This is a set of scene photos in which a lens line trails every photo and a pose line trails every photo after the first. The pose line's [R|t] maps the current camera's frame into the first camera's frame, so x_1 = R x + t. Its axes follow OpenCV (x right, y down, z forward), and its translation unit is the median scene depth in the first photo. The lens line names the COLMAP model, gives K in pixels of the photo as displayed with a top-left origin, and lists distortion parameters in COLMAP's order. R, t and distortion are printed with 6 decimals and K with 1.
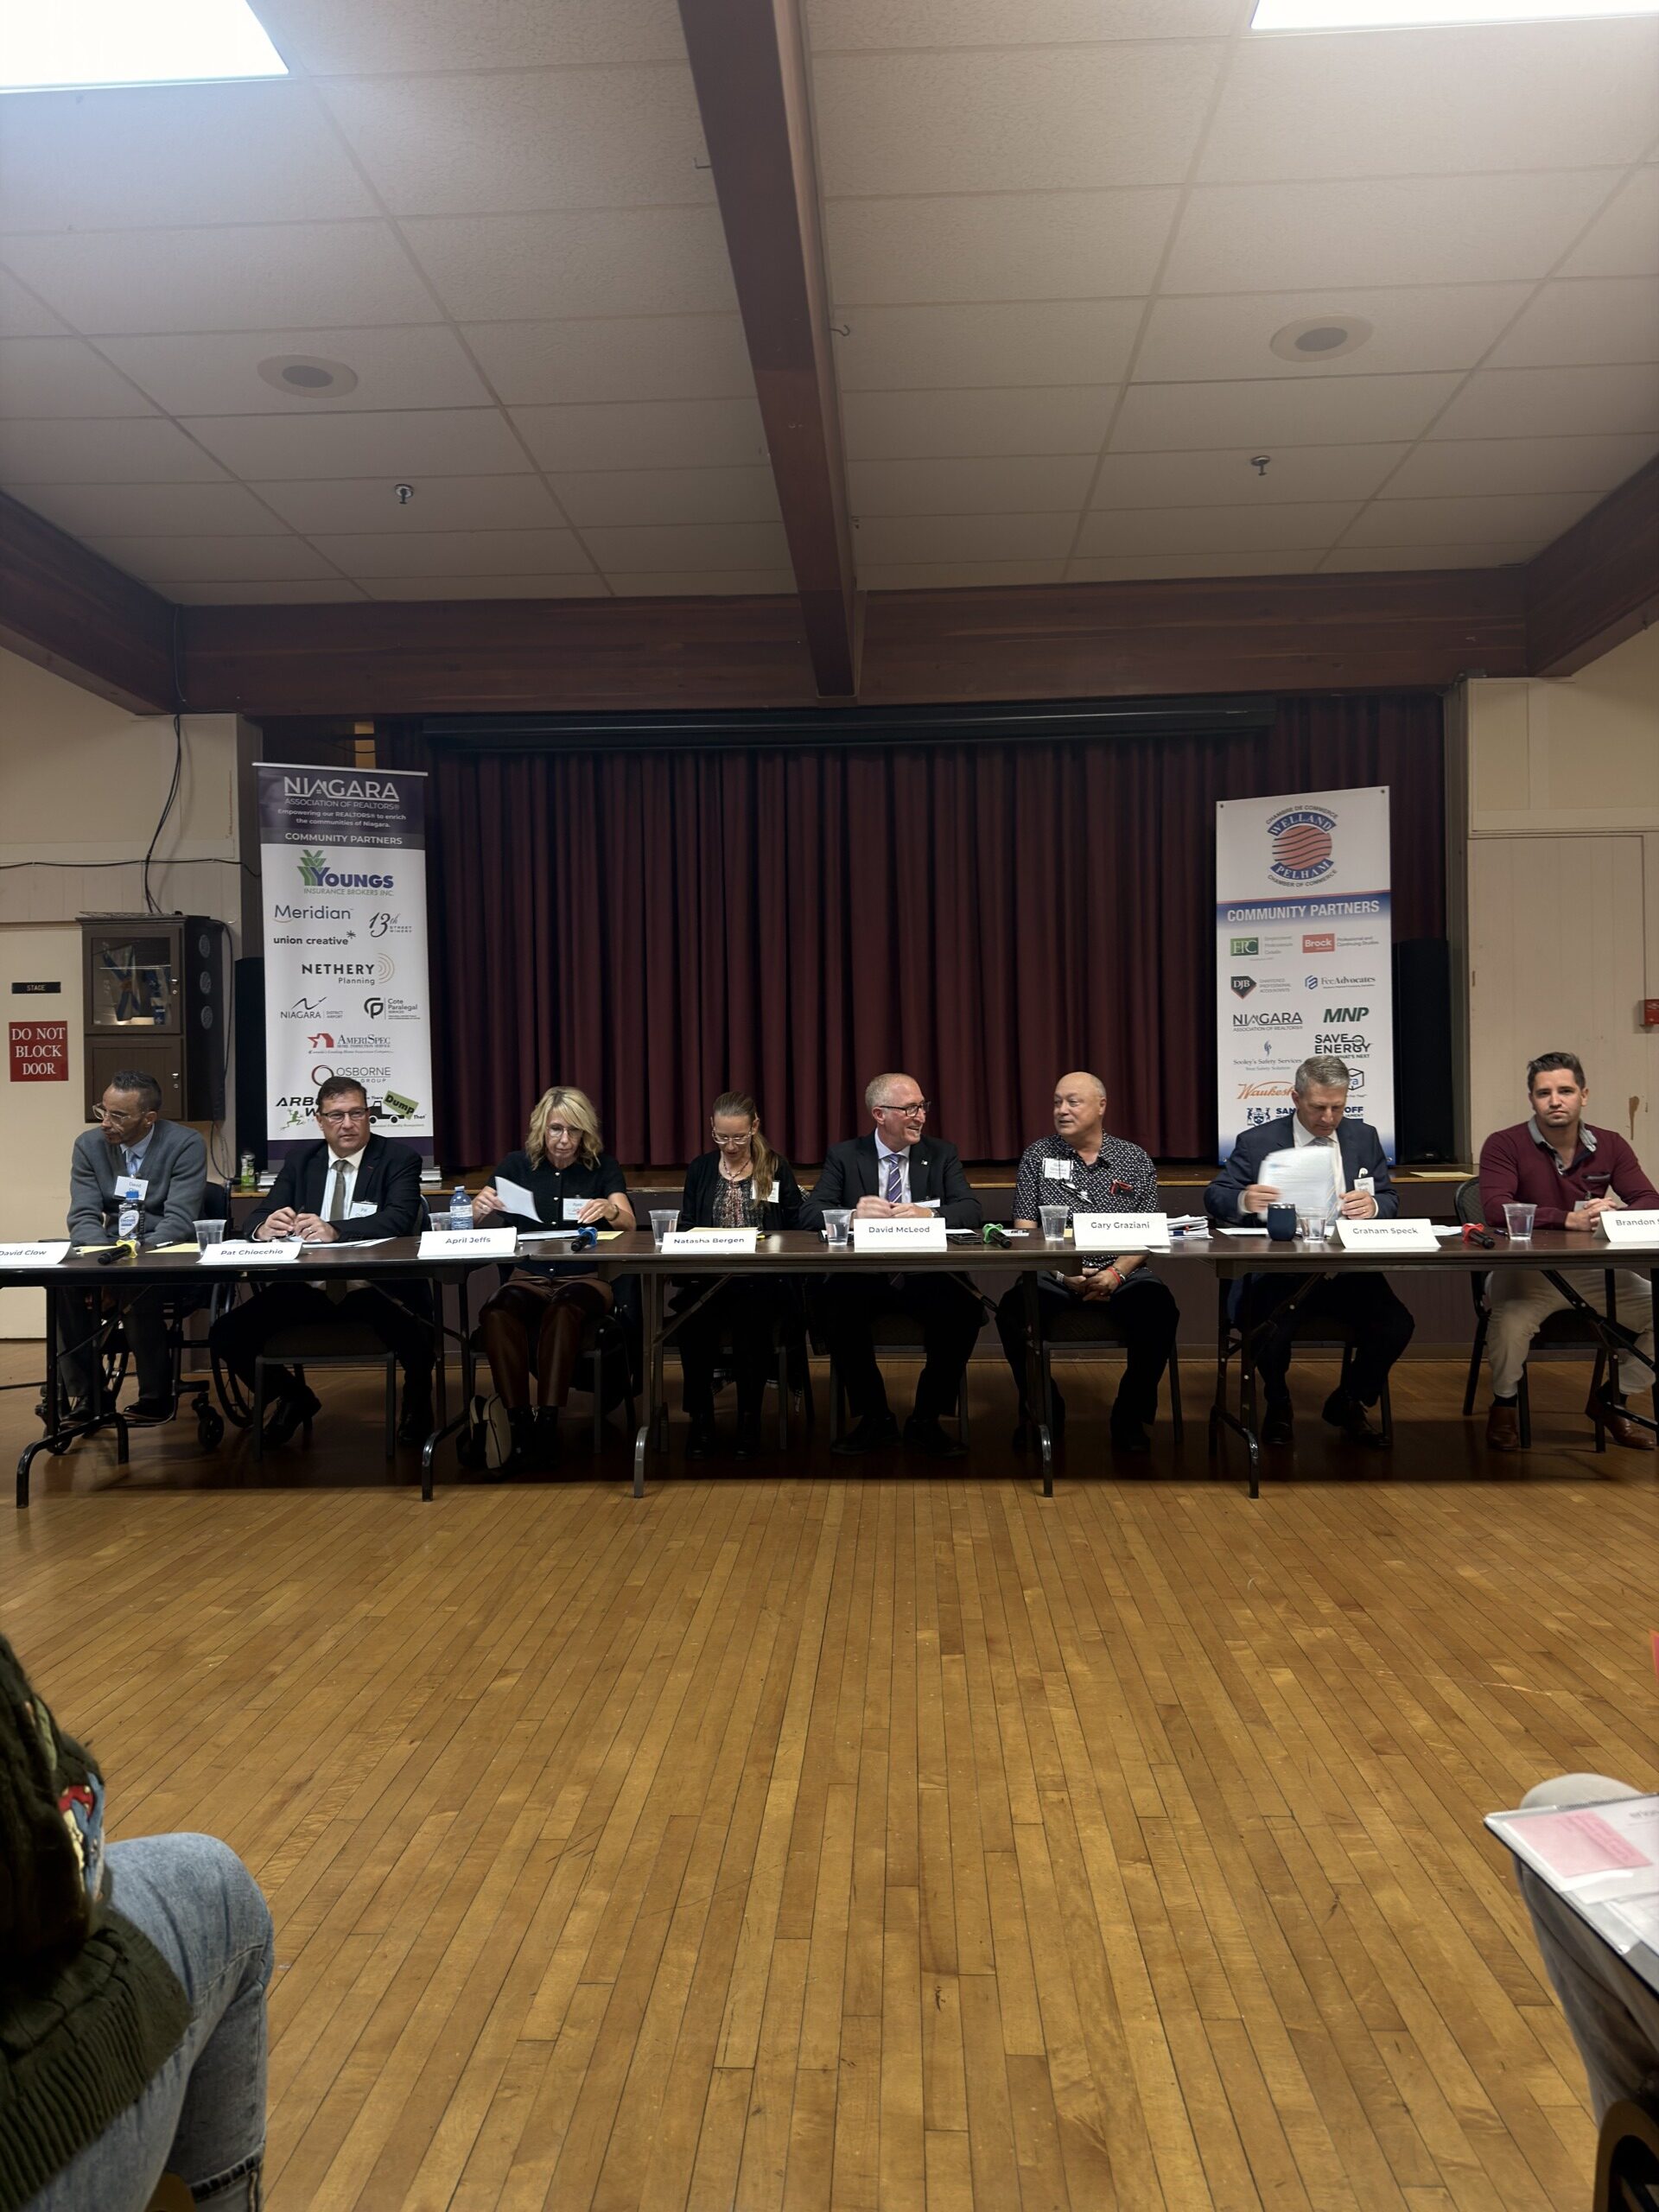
lens RADIAL K [[1406.7, 0, 829.0], [0, 1406.7, 1119.7], [0, 0, 1]] dist [0.008590, -0.000297]
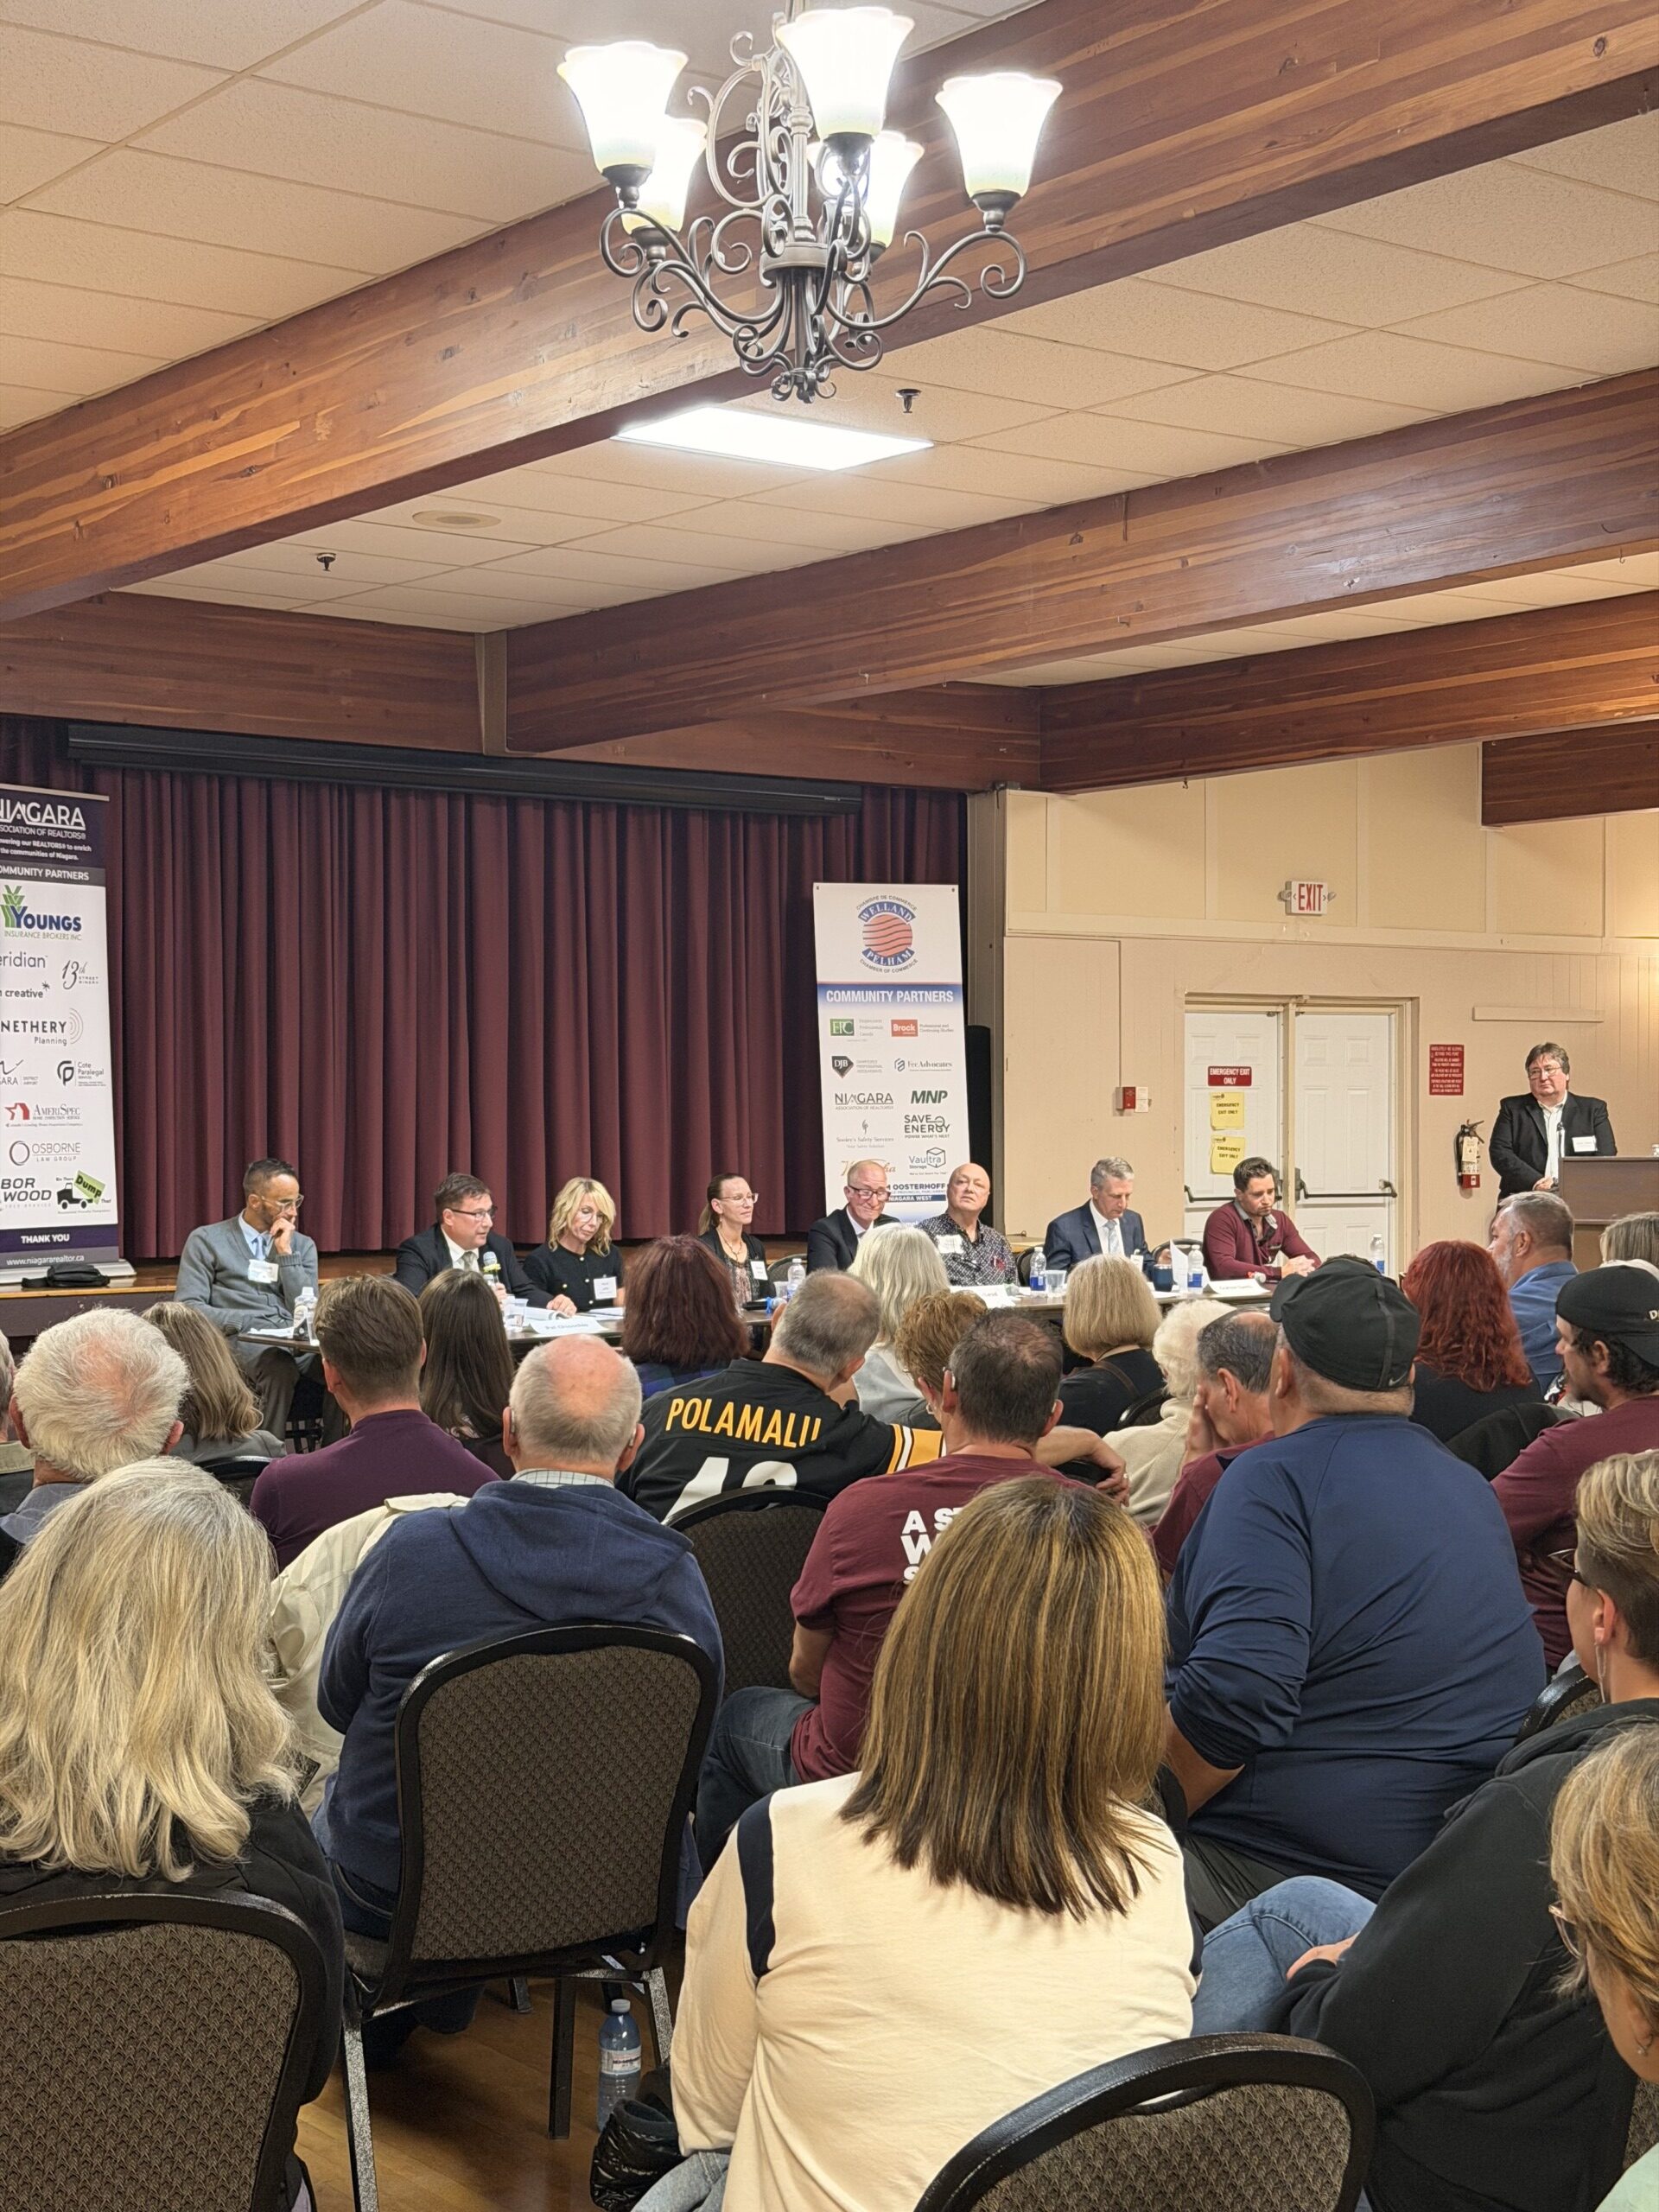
lens RADIAL K [[3100.6, 0, 829.5], [0, 3100.6, 1106.0], [0, 0, 1]] dist [0.005916, -0.011407]
pose [[0.758377, 0.009408, 0.651748, -1.195854], [-0.003594, 0.999941, -0.010252, -0.042039], [-0.651806, 0.005433, 0.758366, -0.719187]]
